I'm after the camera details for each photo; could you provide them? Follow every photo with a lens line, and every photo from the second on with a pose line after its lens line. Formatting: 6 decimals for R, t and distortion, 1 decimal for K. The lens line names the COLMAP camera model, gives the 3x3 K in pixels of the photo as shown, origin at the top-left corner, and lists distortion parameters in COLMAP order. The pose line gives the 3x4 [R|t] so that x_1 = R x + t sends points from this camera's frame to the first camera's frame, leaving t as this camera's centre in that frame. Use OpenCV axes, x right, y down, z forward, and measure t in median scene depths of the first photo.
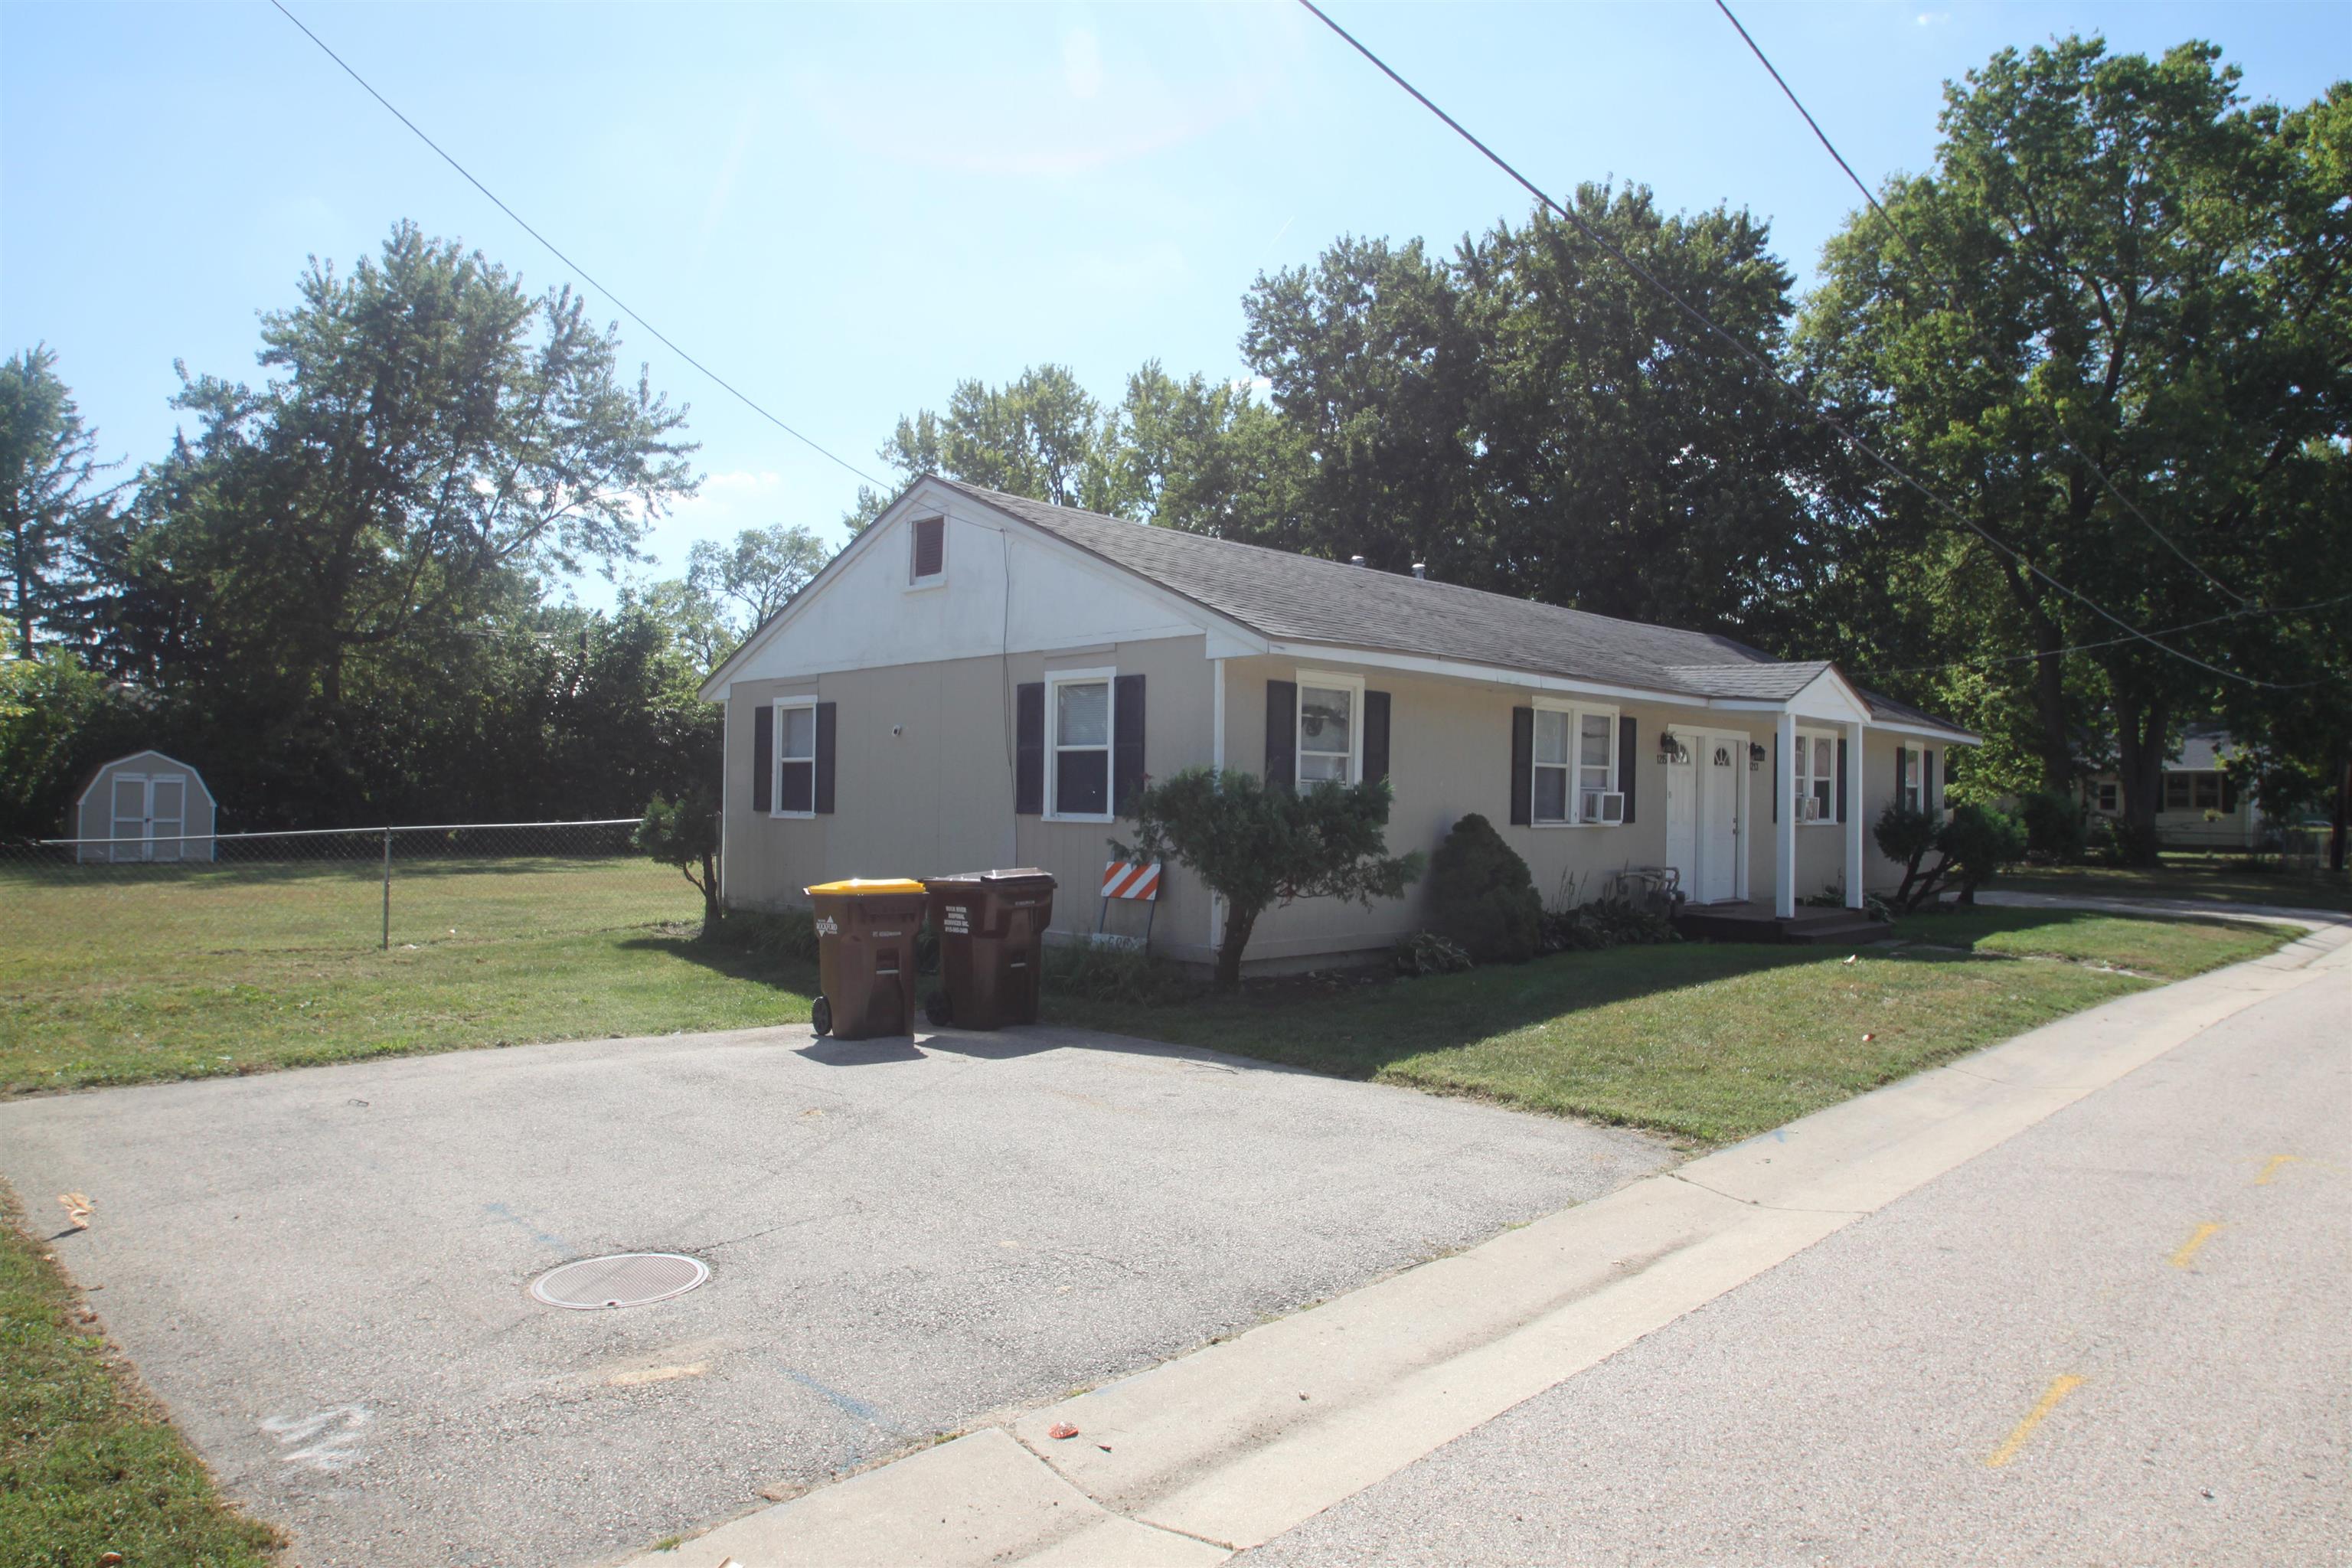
lens RADIAL K [[1555.4, 0, 1174.9], [0, 1555.4, 784.5], [0, 0, 1]] dist [-0.030421, 0.001927]
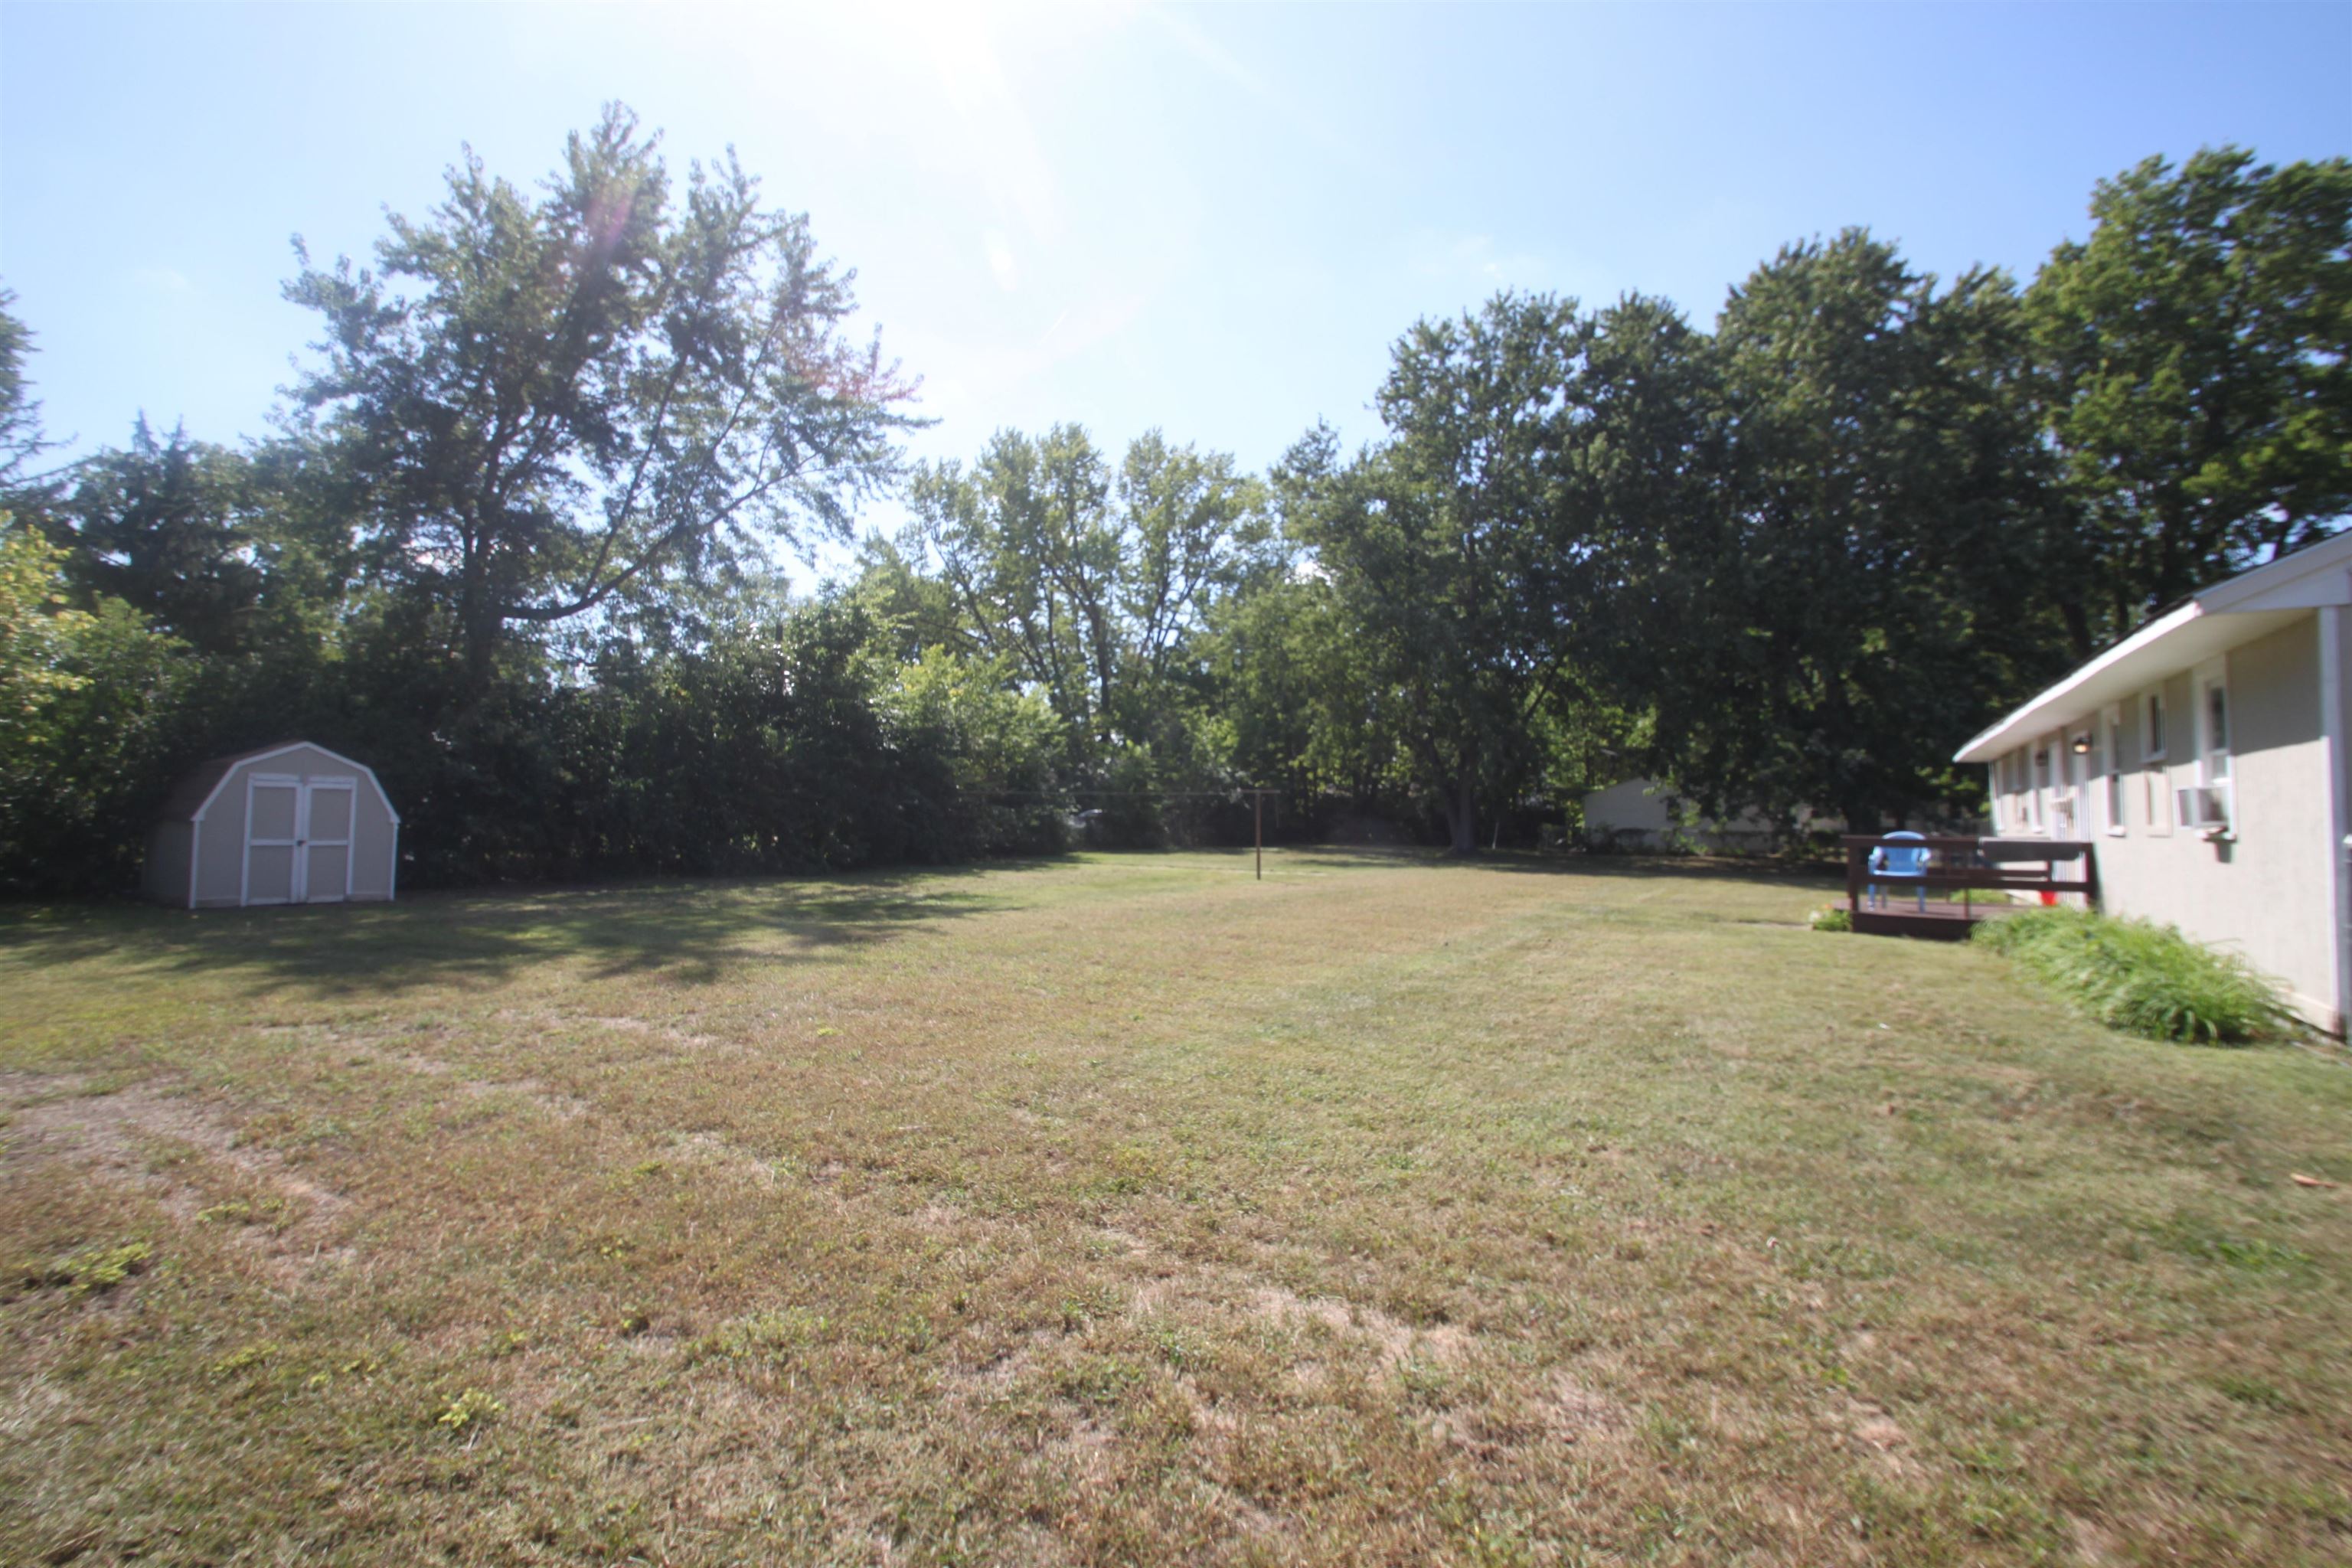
lens RADIAL K [[1122.7, 0, 1177.3], [0, 1122.7, 786.0], [0, 0, 1]] dist [-0.003095, -0.003840]
pose [[0.973249, 0.006729, 0.229656, -0.322224], [-0.003706, 0.999901, -0.013594, 0.002615], [-0.229724, 0.012380, 0.973177, 0.334152]]
